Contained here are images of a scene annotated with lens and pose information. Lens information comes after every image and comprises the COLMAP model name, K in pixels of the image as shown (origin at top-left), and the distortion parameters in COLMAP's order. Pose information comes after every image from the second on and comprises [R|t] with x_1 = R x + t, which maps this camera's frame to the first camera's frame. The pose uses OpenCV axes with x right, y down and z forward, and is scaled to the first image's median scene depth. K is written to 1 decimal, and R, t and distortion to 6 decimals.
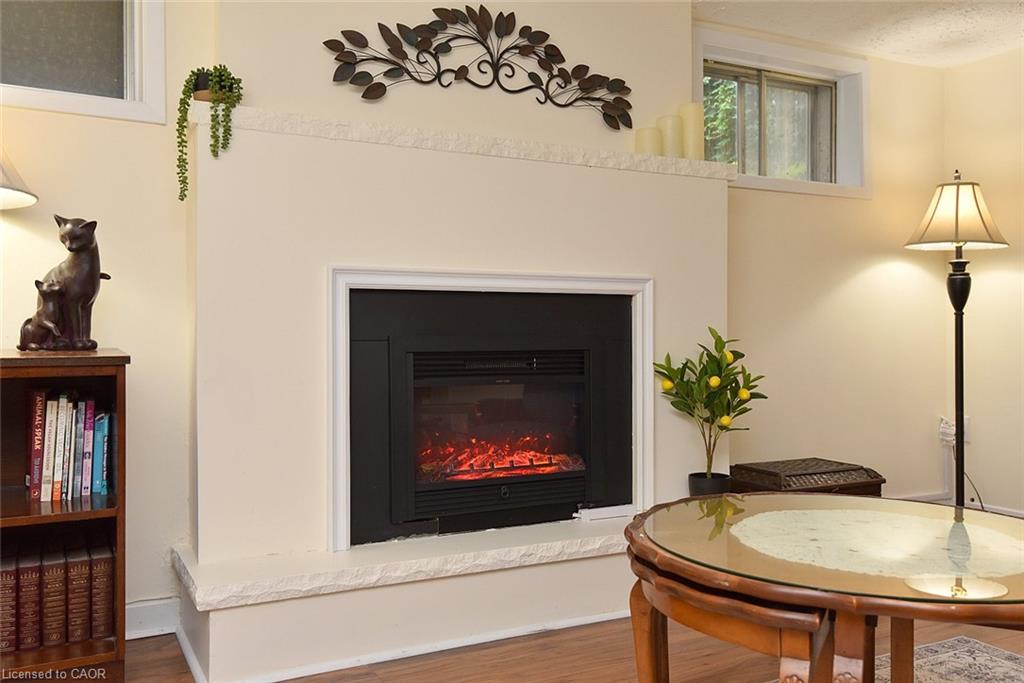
lens RADIAL K [[881.3, 0, 515.4], [0, 881.3, 337.6], [0, 0, 1]] dist [0.043316, 0.009363]
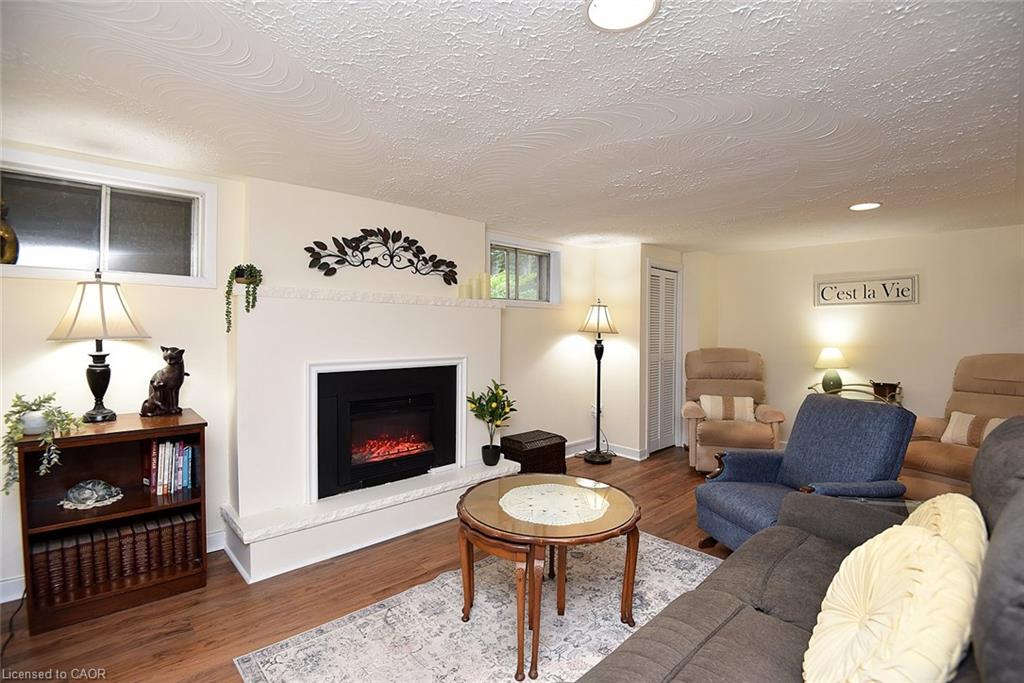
lens RADIAL K [[479.8, 0, 529.6], [0, 479.8, 335.9], [0, 0, 1]] dist [-0.030965, -0.007217]
pose [[0.956922, 0.009840, 0.290177, -0.038046], [-0.013802, 0.999837, 0.011611, -0.148160], [-0.290015, -0.015116, 0.956903, -0.165977]]
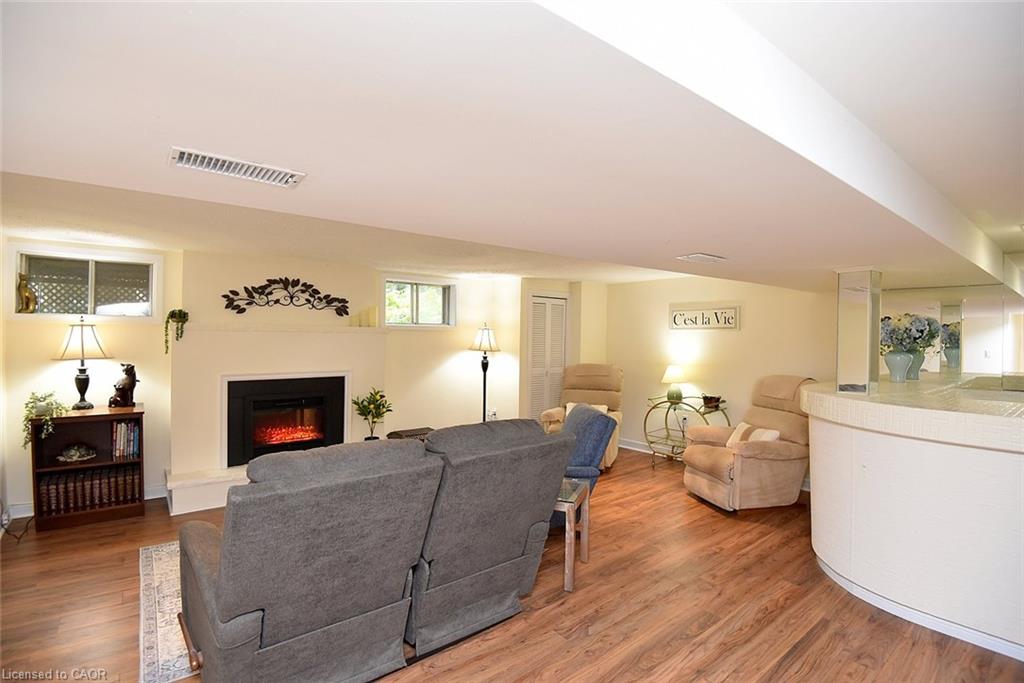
lens RADIAL K [[479.8, 0, 513.9], [0, 479.8, 343.1], [0, 0, 1]] dist [-0.030965, -0.007217]
pose [[0.981506, 0.018208, 0.190562, 0.415115], [-0.022610, 0.999525, 0.020953, -0.220650], [-0.190090, -0.024874, 0.981452, -0.685765]]
